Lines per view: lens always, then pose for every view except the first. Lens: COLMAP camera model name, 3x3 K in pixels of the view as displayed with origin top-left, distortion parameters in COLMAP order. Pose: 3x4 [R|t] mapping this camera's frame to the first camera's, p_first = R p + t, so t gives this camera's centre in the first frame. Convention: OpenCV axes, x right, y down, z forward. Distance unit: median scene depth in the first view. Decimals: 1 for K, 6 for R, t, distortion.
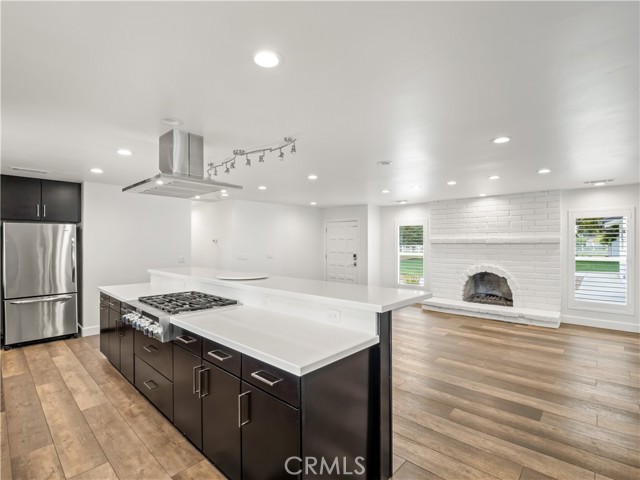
lens RADIAL K [[313.0, 0, 320.4], [0, 313.0, 240.6], [0, 0, 1]] dist [-0.009838, 0.000334]
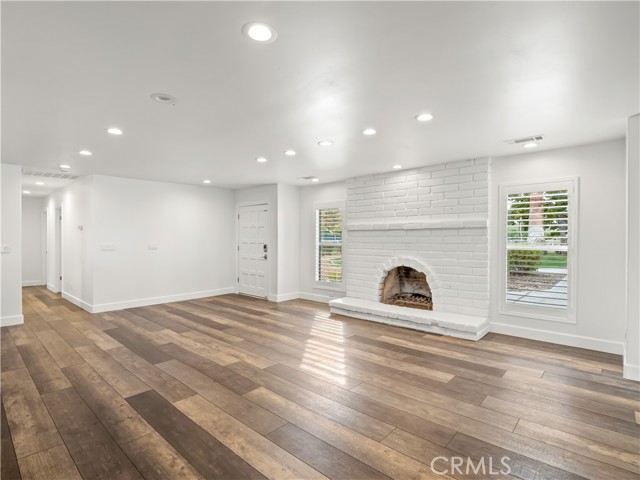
lens RADIAL K [[330.9, 0, 320.9], [0, 330.9, 240.2], [0, 0, 1]] dist [0.005544, -0.000413]
pose [[0.999999, -0.001160, 0.001281, 0.327170], [0.001140, 0.999879, 0.015543, 0.023212], [-0.001299, -0.015542, 0.999878, 0.173188]]
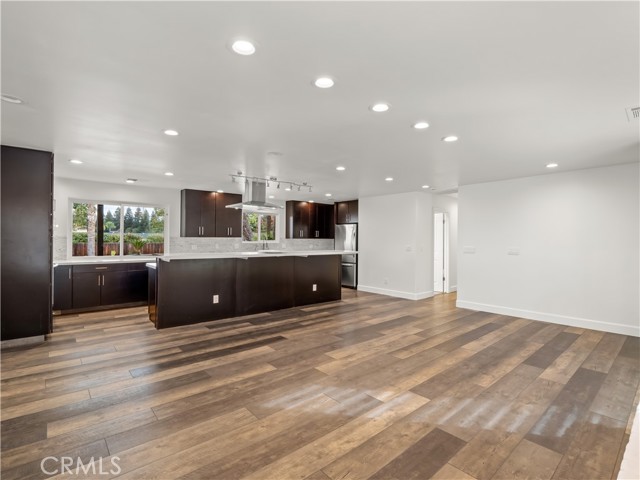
lens RADIAL K [[321.8, 0, 319.0], [0, 321.8, 238.6], [0, 0, 1]] dist [-0.006553, -0.001043]
pose [[-0.131746, -0.001879, -0.991282, 0.765793], [0.000396, 0.999998, -0.001948, 0.023704], [0.991283, -0.000649, -0.131745, 0.782739]]
